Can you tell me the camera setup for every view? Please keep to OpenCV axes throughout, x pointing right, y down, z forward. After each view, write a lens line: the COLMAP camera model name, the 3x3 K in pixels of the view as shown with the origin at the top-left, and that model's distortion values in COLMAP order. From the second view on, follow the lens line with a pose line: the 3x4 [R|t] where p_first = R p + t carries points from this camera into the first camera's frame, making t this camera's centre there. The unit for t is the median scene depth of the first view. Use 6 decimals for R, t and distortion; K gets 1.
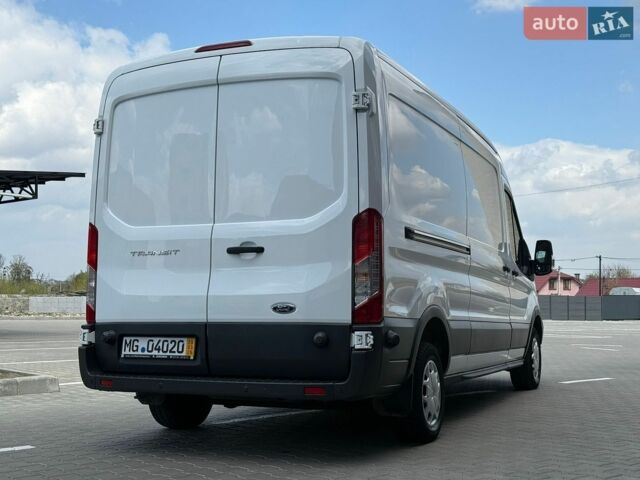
lens RADIAL K [[901.9, 0, 319.1], [0, 901.9, 252.7], [0, 0, 1]] dist [0.166294, -0.125463]
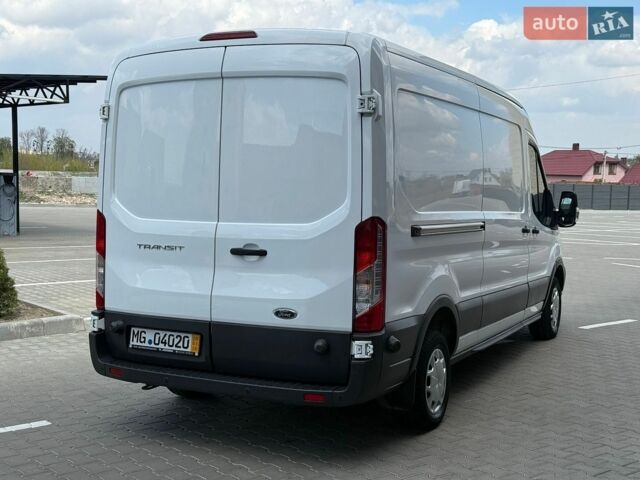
lens RADIAL K [[901.9, 0, 319.1], [0, 901.9, 252.7], [0, 0, 1]] dist [0.166294, -0.125463]
pose [[0.998900, 0.018032, -0.043294, 0.037290], [-0.011983, 0.990621, 0.136114, -0.131342], [0.045342, -0.135445, 0.989747, 0.014910]]
